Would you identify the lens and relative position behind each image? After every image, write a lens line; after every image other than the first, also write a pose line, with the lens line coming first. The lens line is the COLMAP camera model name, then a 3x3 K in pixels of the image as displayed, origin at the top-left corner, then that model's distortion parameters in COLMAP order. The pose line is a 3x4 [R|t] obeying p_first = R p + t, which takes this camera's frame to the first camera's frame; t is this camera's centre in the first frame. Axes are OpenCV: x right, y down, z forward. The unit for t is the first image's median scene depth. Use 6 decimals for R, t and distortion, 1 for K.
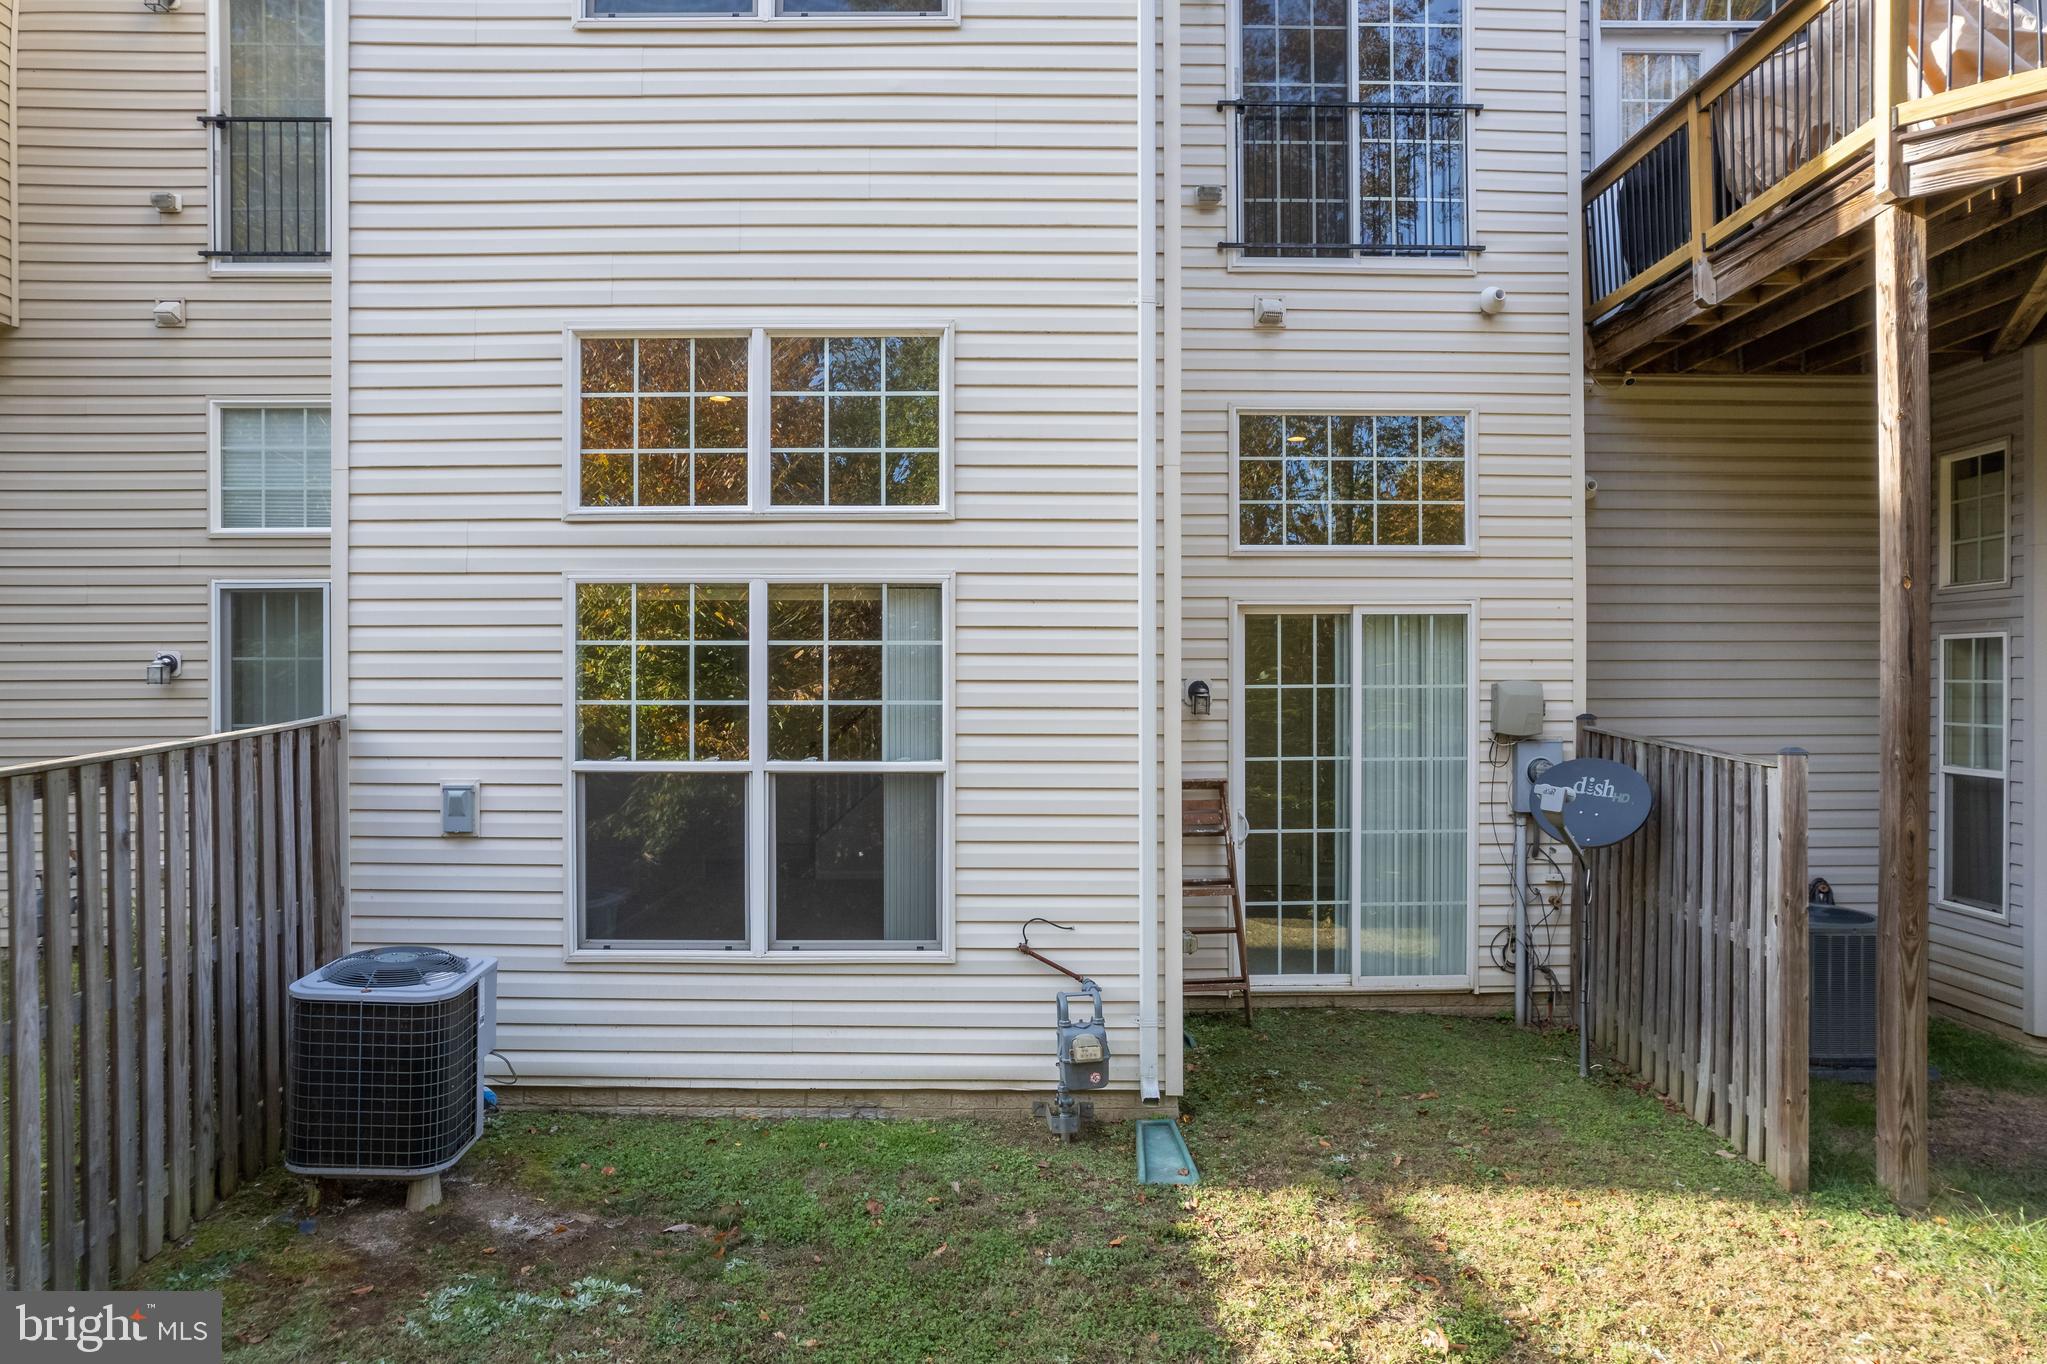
lens RADIAL K [[1315.3, 0, 1035.2], [0, 1315.3, 682.0], [0, 0, 1]] dist [-0.073123, 0.064514]
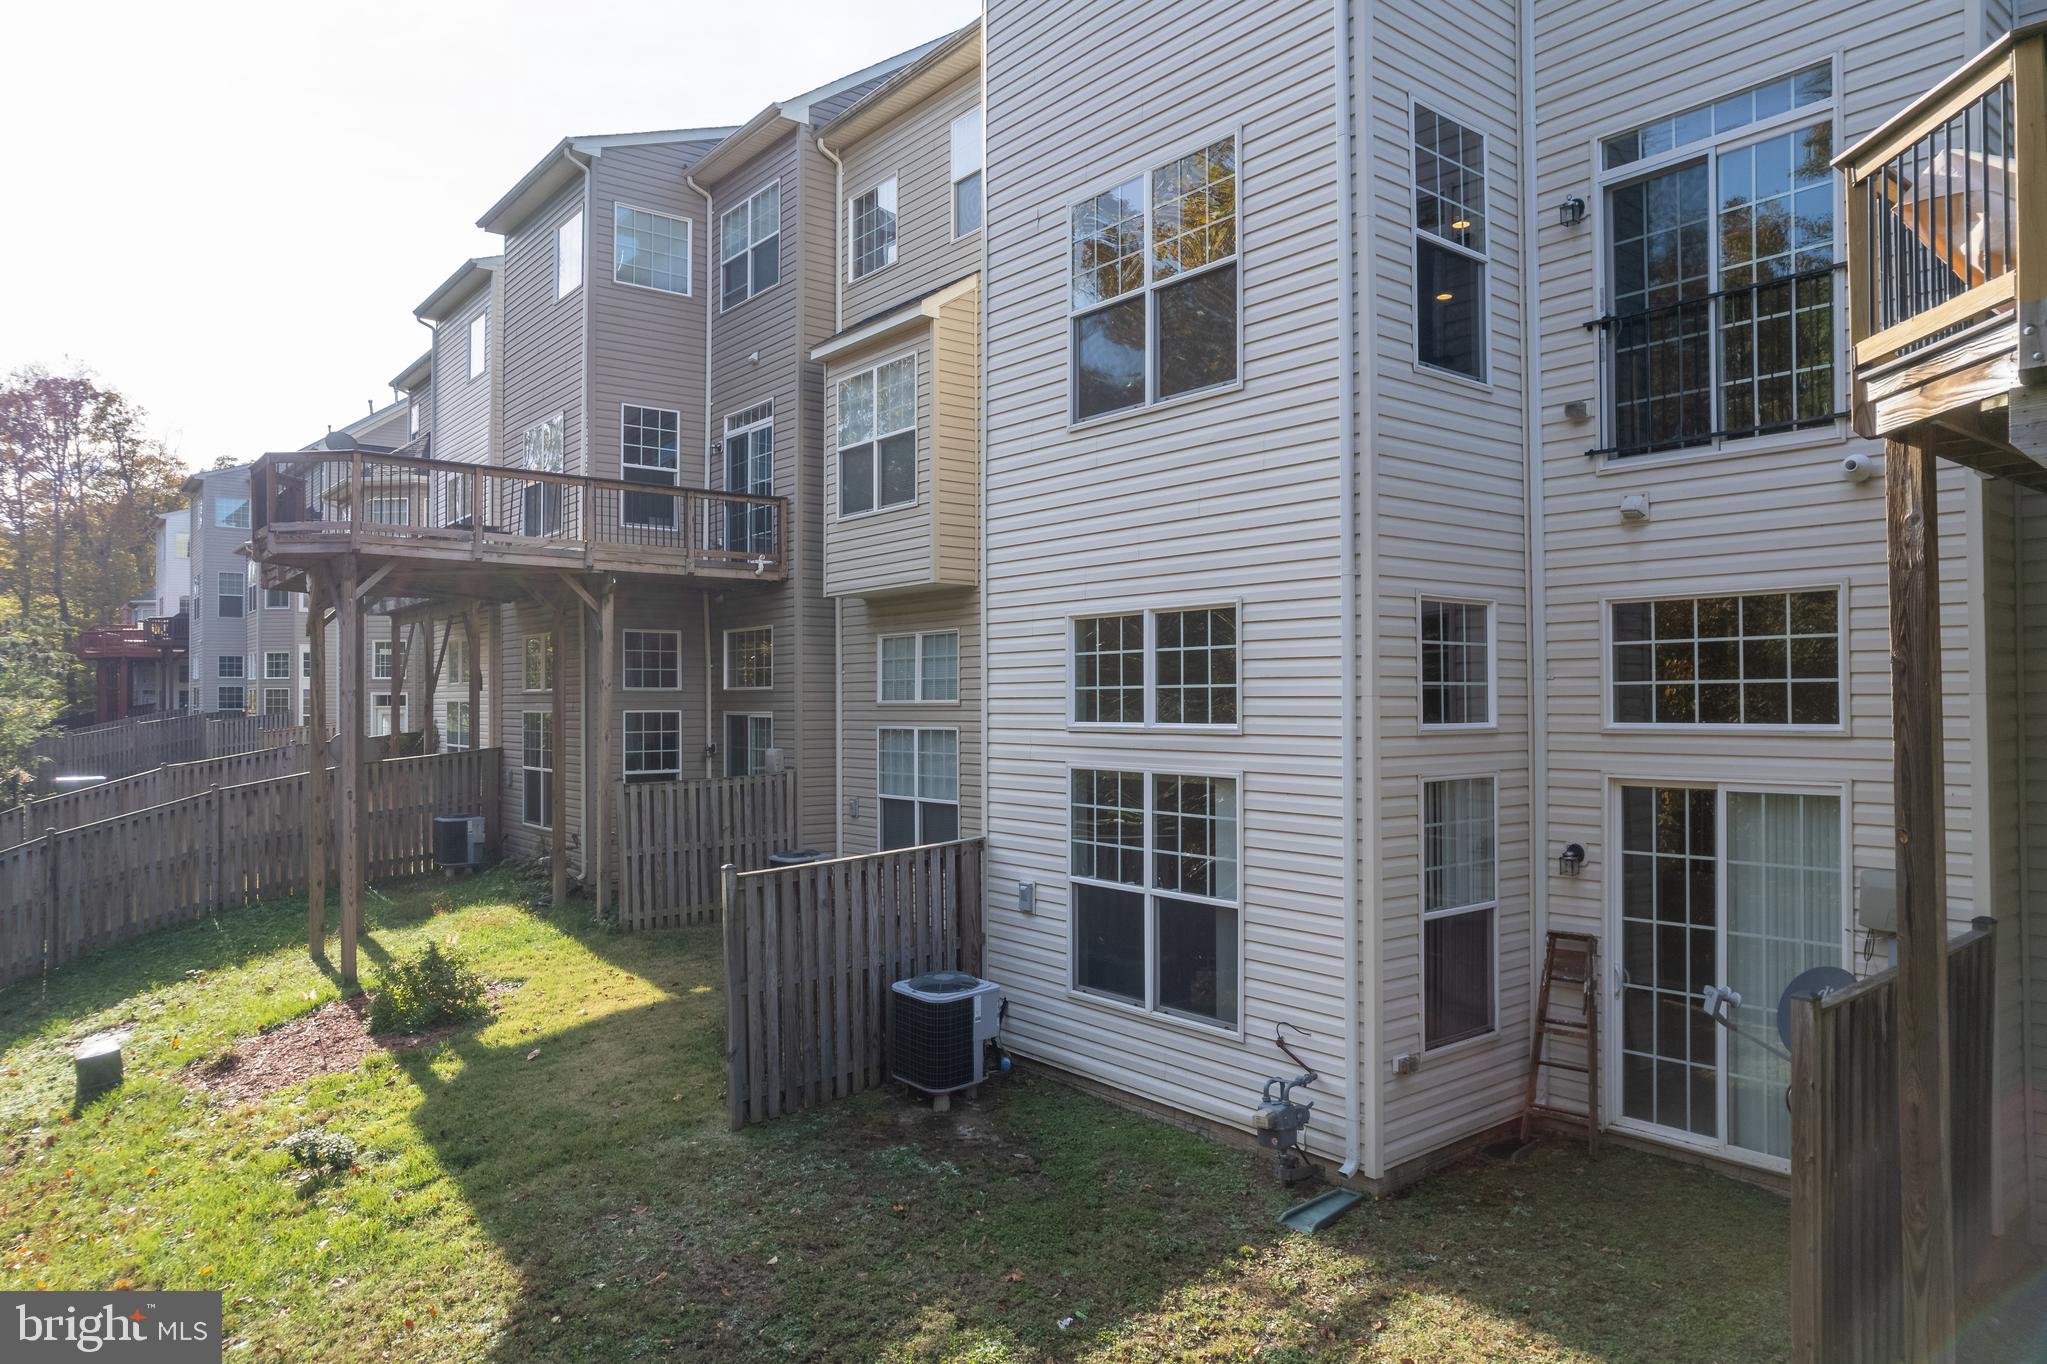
lens RADIAL K [[1315.3, 0, 1035.2], [0, 1315.3, 682.0], [0, 0, 1]] dist [-0.073123, 0.064514]
pose [[0.621426, -0.012394, -0.783375, 0.924380], [0.000620, 0.999882, -0.015327, -0.159315], [0.783473, 0.009039, 0.621361, -0.074255]]
